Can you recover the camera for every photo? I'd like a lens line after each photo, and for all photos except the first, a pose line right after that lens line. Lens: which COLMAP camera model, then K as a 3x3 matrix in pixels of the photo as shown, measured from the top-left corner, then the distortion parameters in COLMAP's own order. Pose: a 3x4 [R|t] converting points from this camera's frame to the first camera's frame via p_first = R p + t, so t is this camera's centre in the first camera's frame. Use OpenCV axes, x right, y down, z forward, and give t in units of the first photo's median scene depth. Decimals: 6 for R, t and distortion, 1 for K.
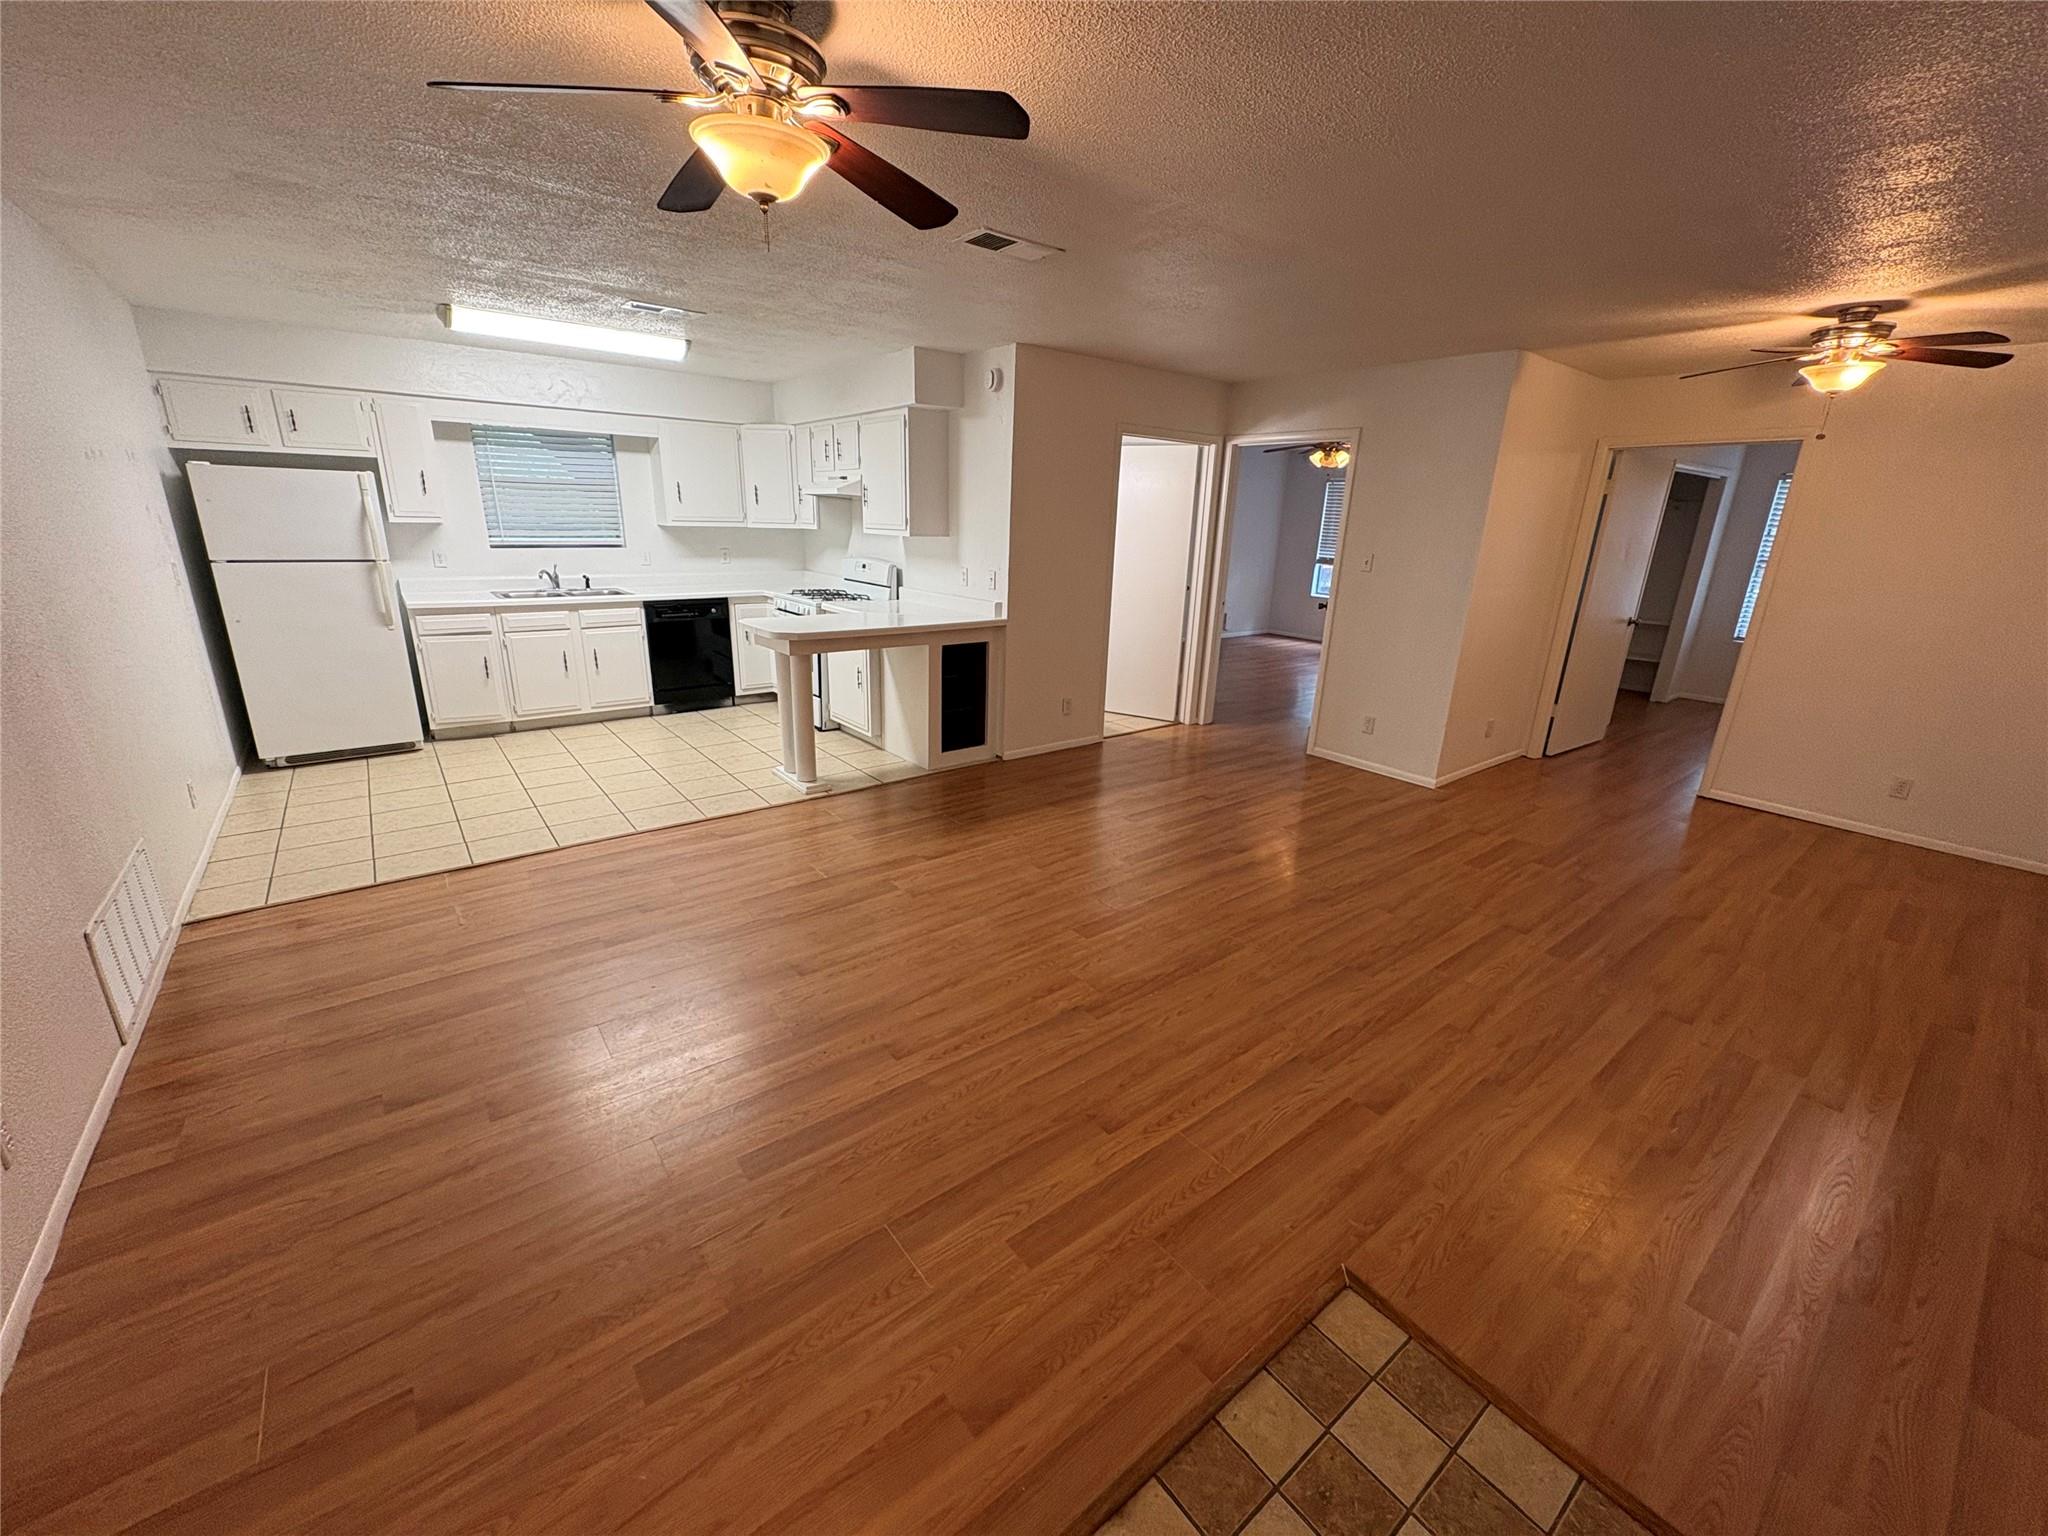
lens RADIAL K [[812.9, 0, 1026.3], [0, 812.9, 766.8], [0, 0, 1]] dist [0.000757, -0.001221]
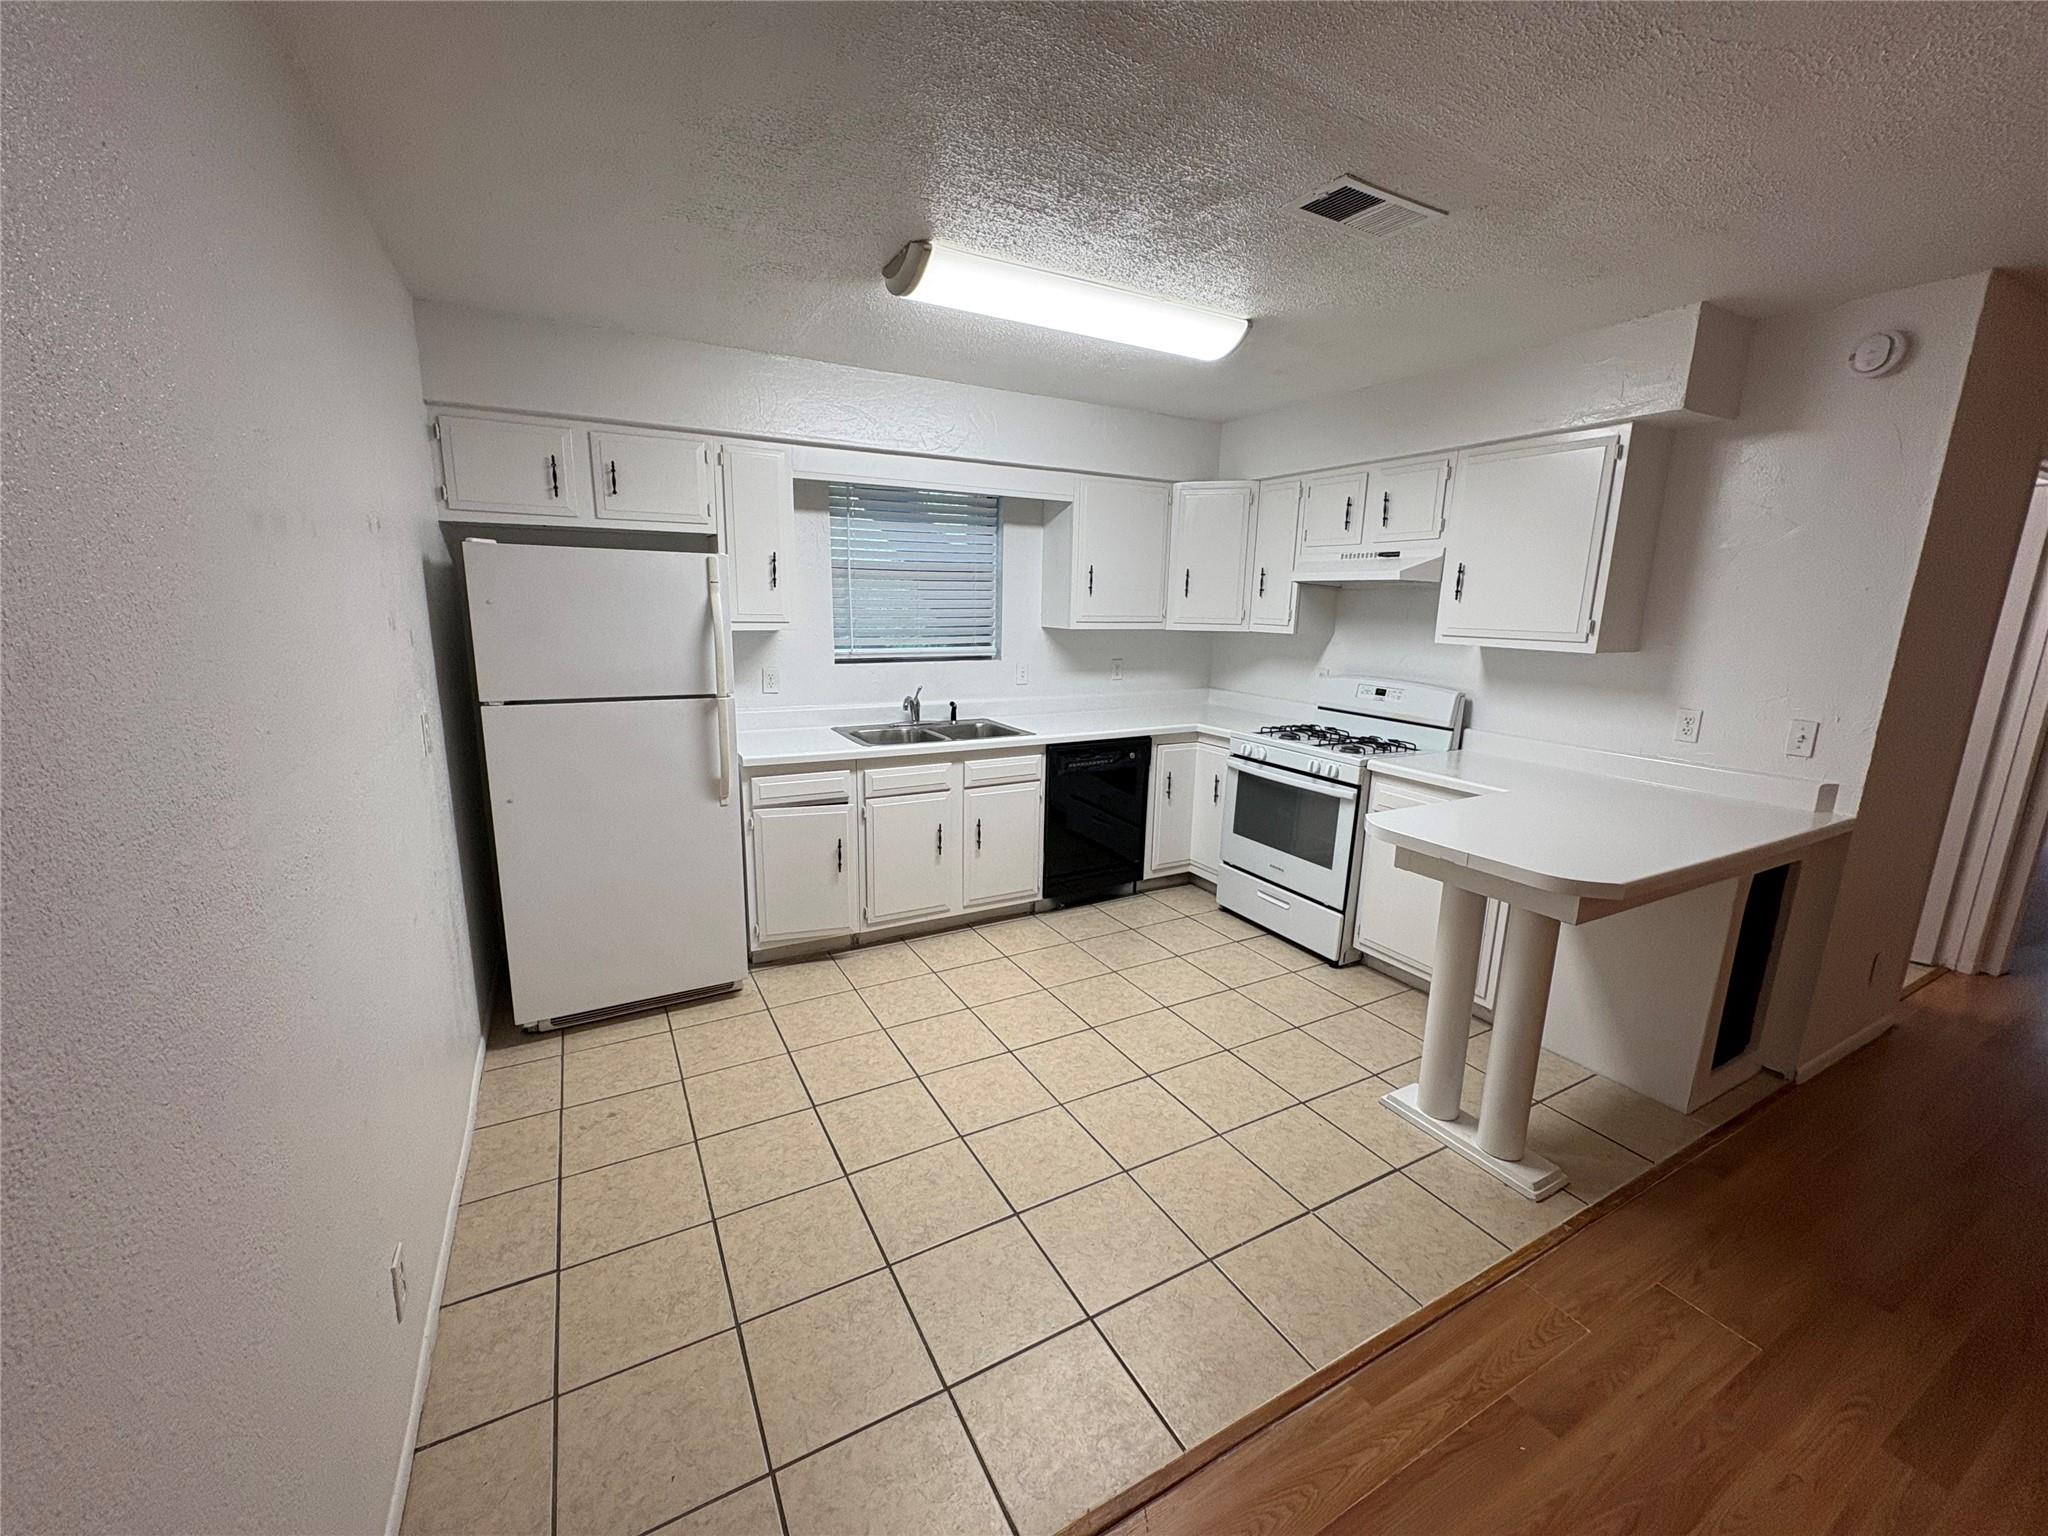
lens RADIAL K [[812.9, 0, 1021.9], [0, 812.9, 770.2], [0, 0, 1]] dist [0.000757, -0.001221]
pose [[0.984685, 0.026774, -0.172272, -0.391950], [-0.042968, 0.994926, -0.090971, -0.128028], [0.168962, 0.096980, 0.980840, 0.375318]]
